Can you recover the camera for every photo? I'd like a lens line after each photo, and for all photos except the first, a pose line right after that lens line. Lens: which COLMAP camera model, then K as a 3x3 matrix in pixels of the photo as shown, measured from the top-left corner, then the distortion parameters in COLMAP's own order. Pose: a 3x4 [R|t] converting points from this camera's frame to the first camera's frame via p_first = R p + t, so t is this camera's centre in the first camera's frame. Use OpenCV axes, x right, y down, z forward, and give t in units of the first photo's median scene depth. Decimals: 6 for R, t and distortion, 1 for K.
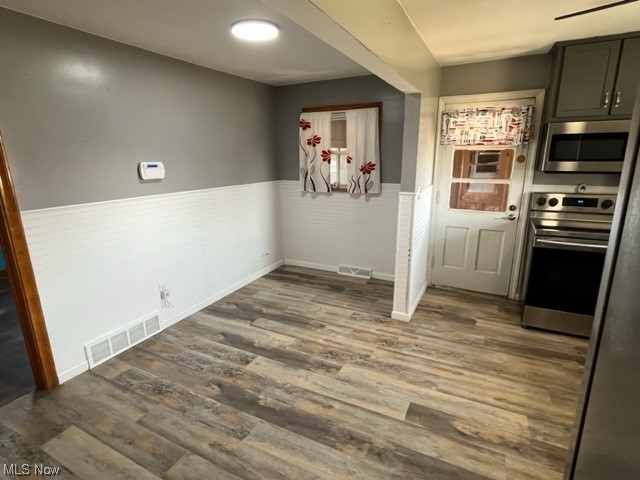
lens RADIAL K [[332.5, 0, 320.4], [0, 332.5, 239.1], [0, 0, 1]] dist [-0.005241, -0.000257]
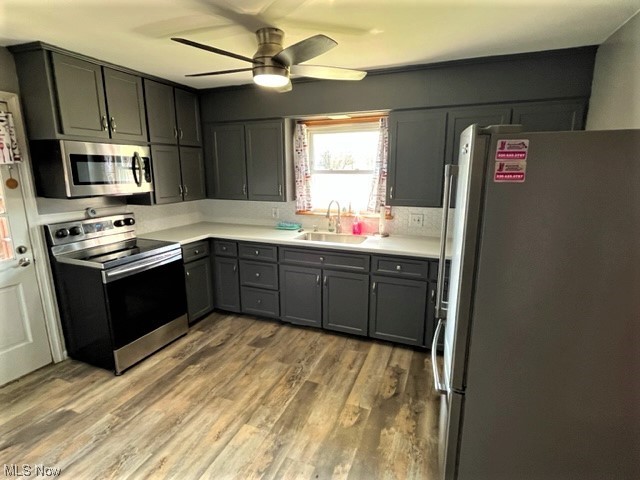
lens RADIAL K [[332.5, 0, 319.6], [0, 332.5, 239.5], [0, 0, 1]] dist [-0.005241, -0.000257]
pose [[-0.085303, -0.190838, 0.977908, -0.225225], [0.246906, 0.946823, 0.206309, -0.126821], [-0.965278, 0.259050, -0.033648, 0.472505]]
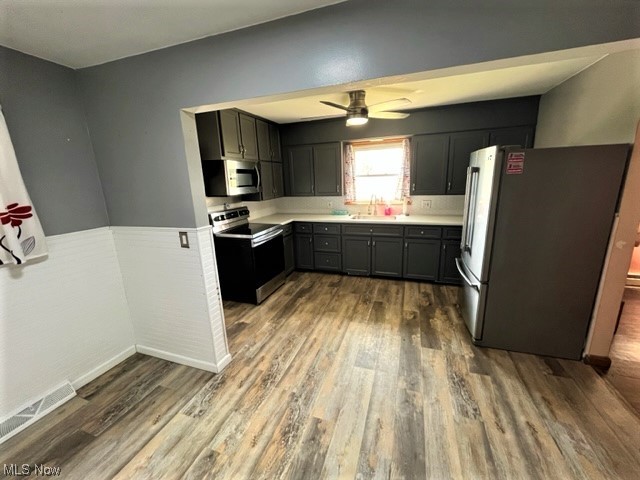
lens RADIAL K [[258.5, 0, 321.0], [0, 258.5, 238.1], [0, 0, 1]] dist [-0.003965, 0.000108]
pose [[-0.131313, -0.207567, 0.969367, -0.455235], [0.279184, 0.930514, 0.237066, -0.196086], [-0.951217, 0.301762, -0.064239, 0.798019]]
